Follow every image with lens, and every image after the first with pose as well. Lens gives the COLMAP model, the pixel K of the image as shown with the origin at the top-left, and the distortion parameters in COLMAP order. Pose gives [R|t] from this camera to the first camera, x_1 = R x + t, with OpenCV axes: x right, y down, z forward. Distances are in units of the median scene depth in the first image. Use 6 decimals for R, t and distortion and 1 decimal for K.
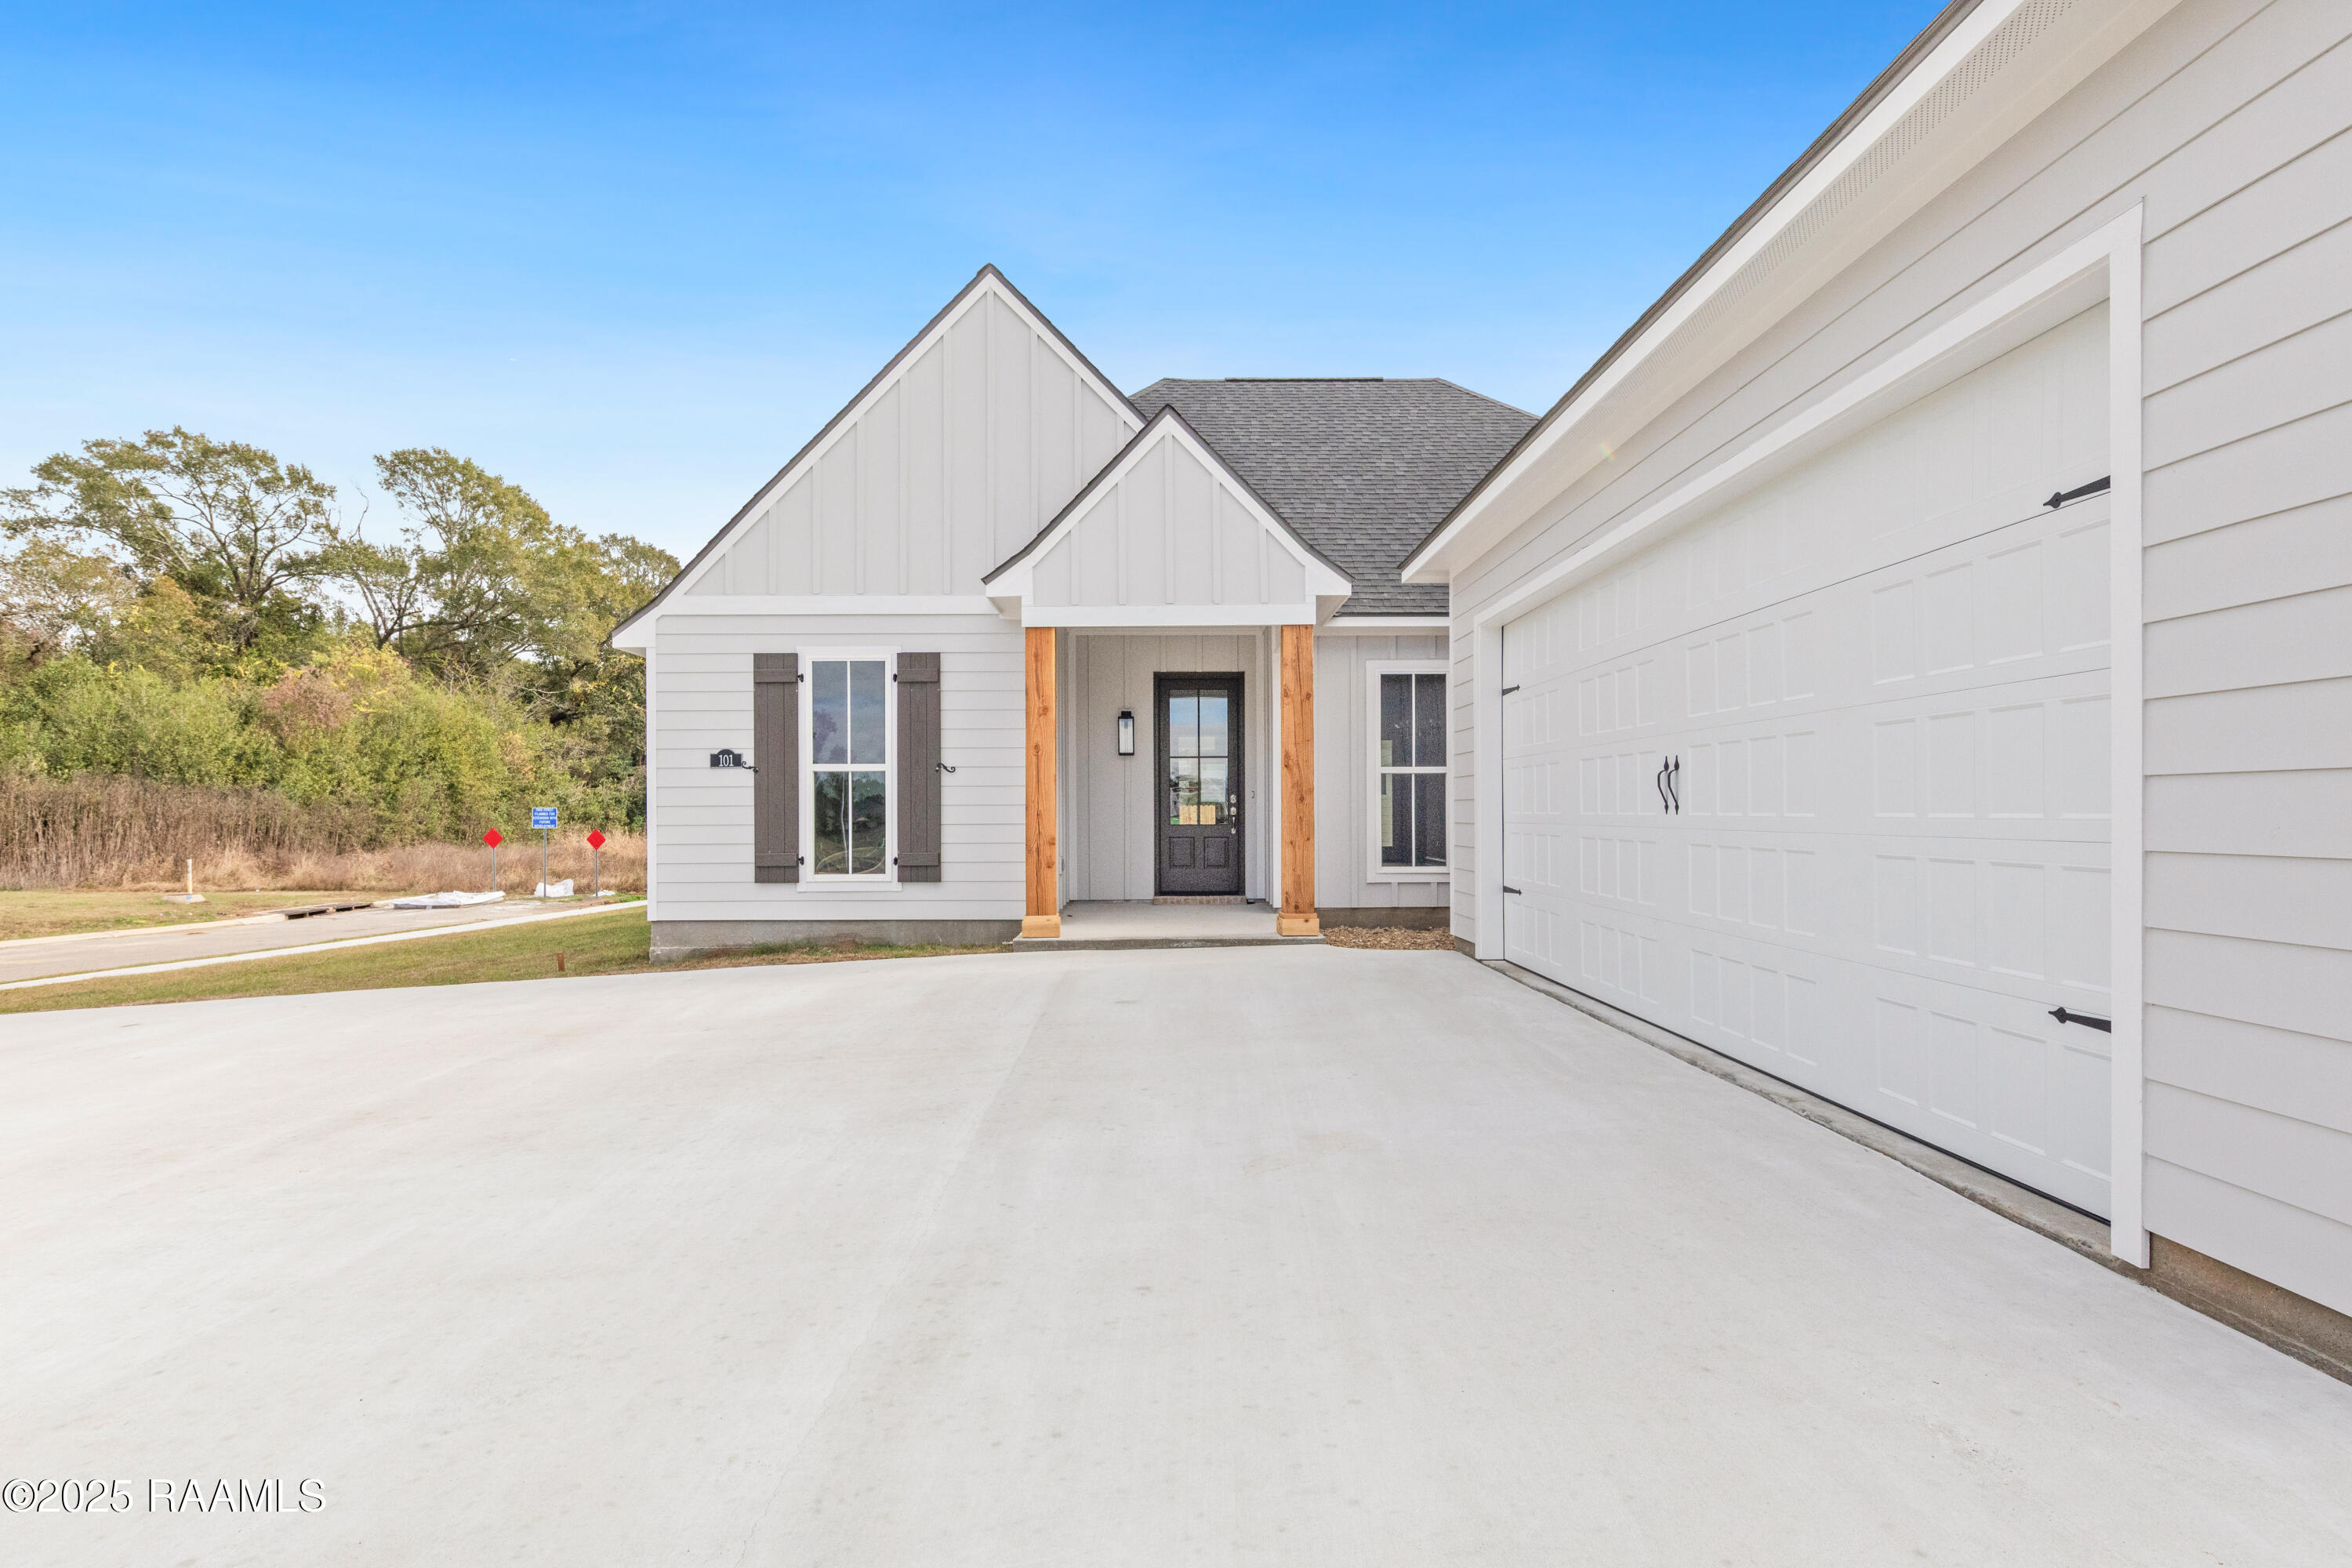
lens RADIAL K [[1084.0, 0, 1185.3], [0, 1084.0, 801.0], [0, 0, 1]] dist [-0.000523, -0.000055]
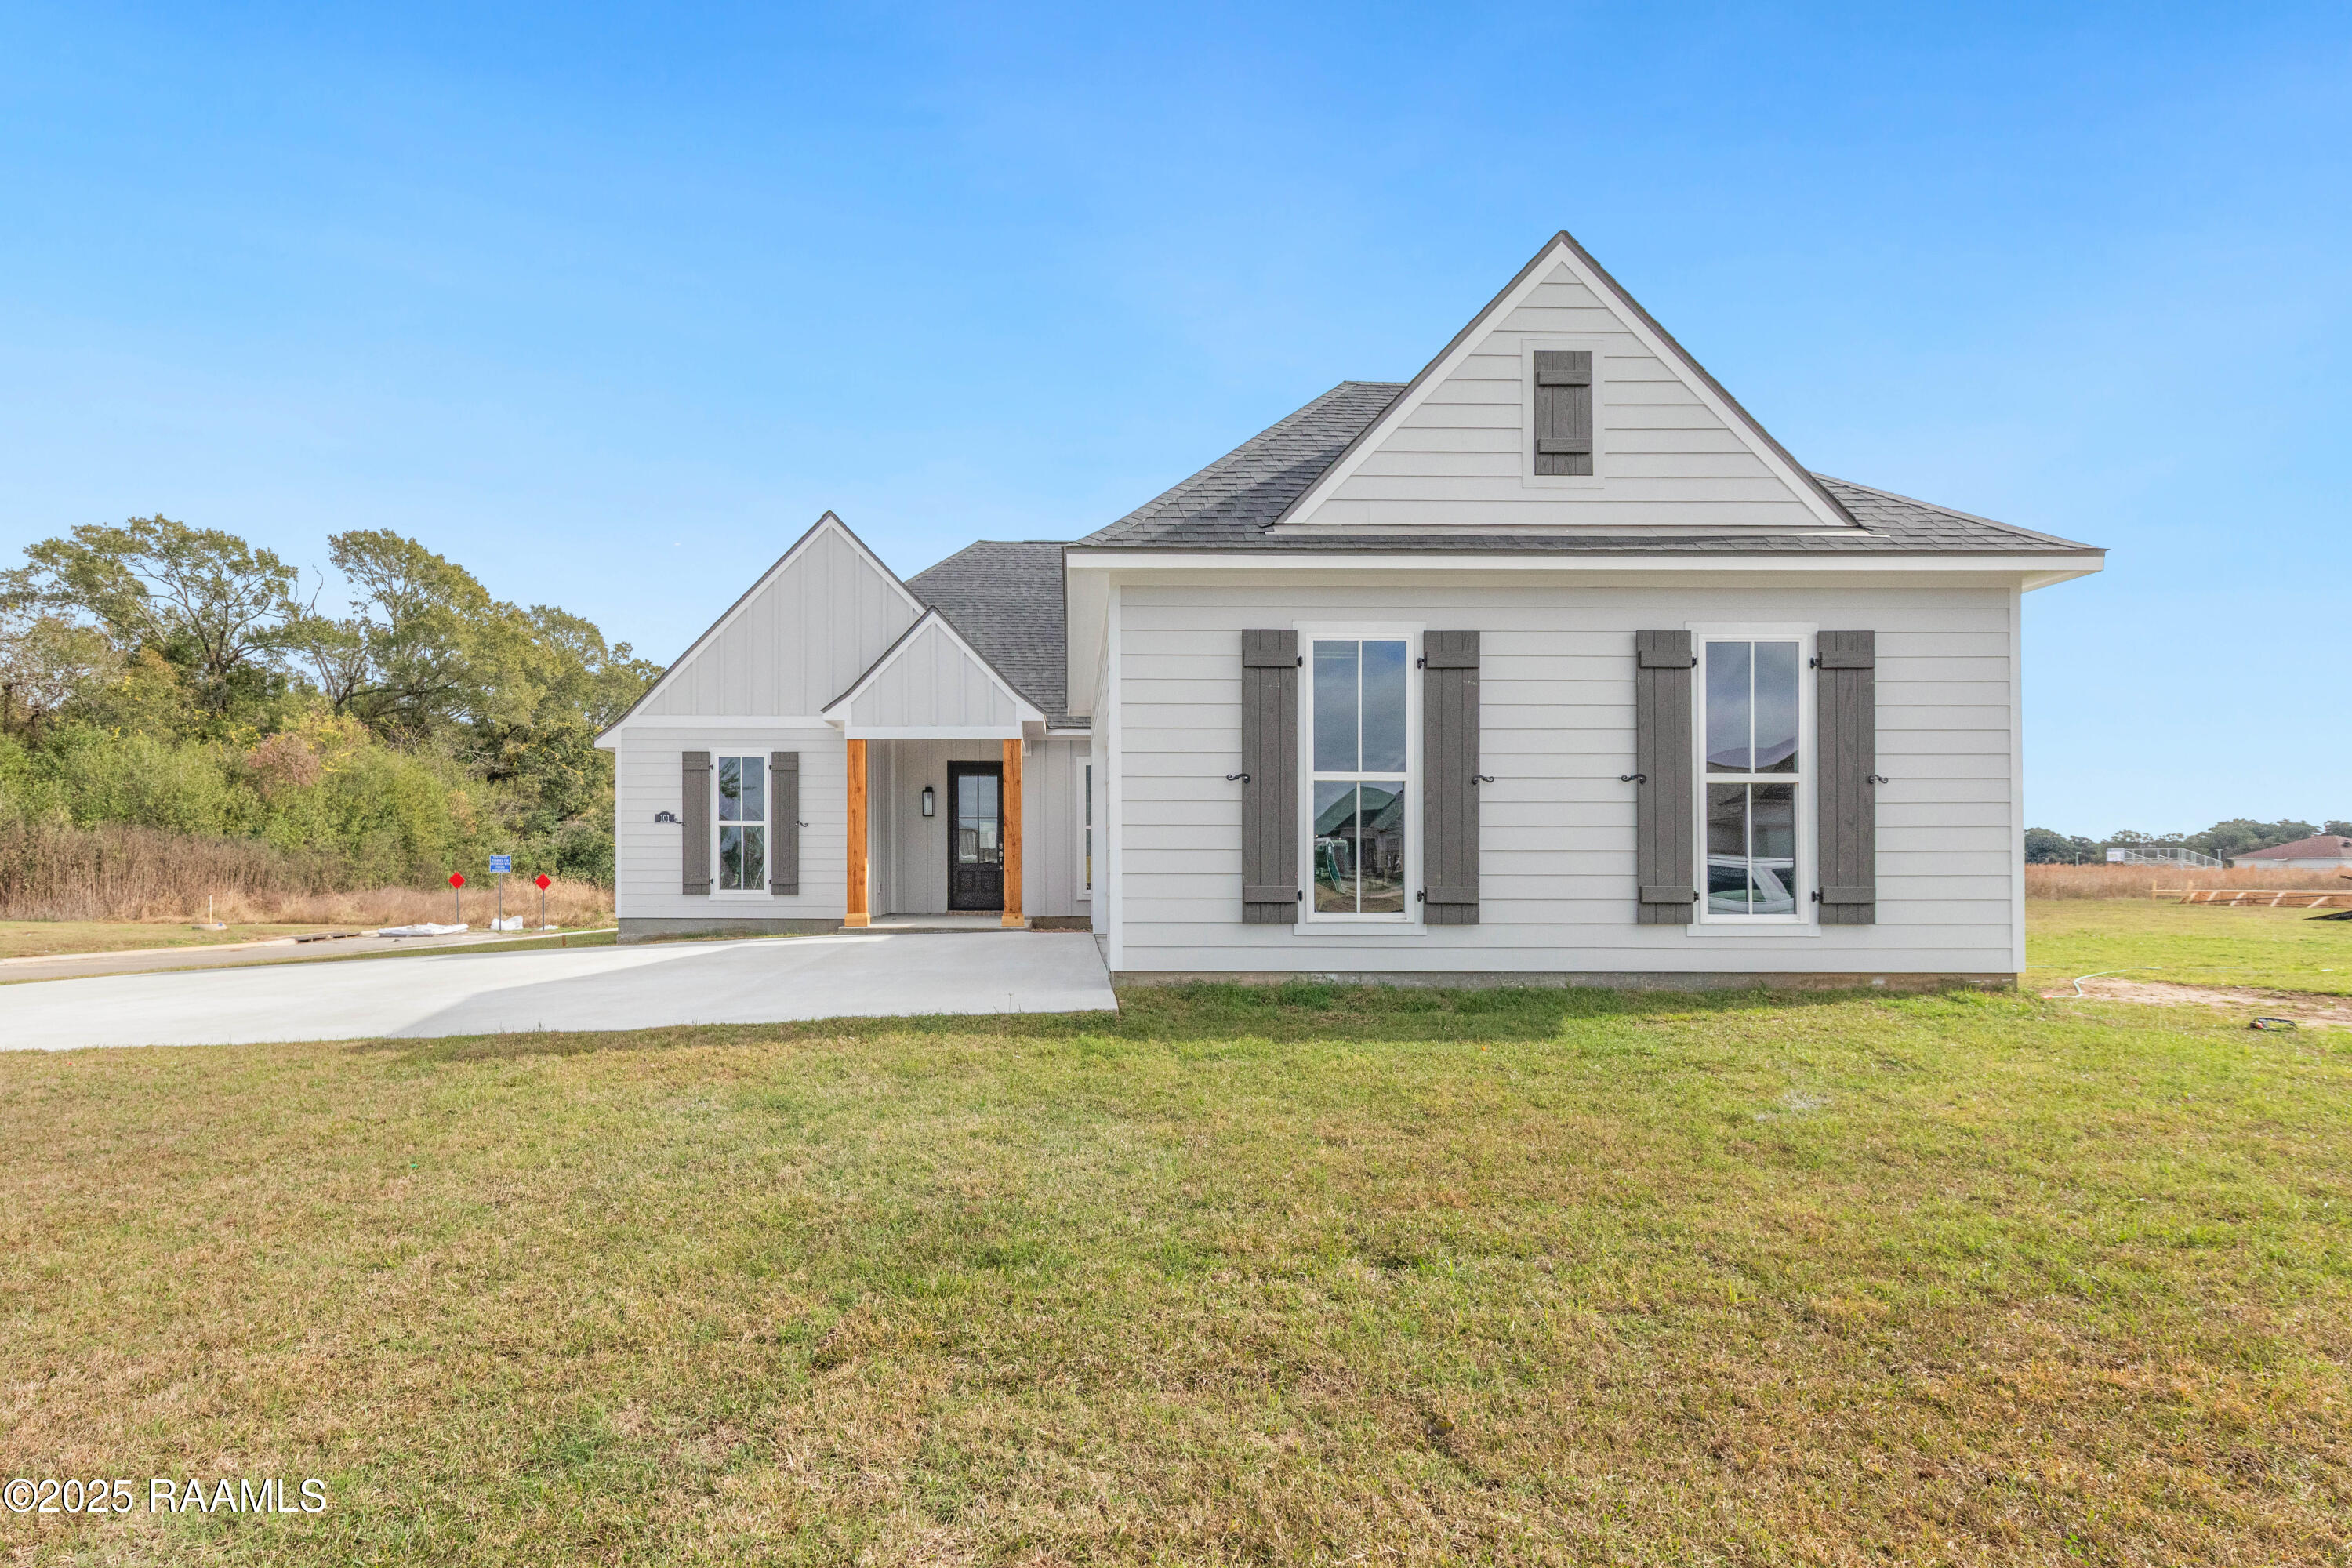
lens RADIAL K [[1064.3, 0, 1086.3], [0, 1064.3, 862.1], [0, 0, 1]] dist [0.005604, -0.000329]
pose [[0.999960, 0.006858, -0.005681, 0.050615], [-0.006840, 0.999972, 0.003090, 0.004416], [0.005702, -0.003051, 0.999979, -0.138578]]
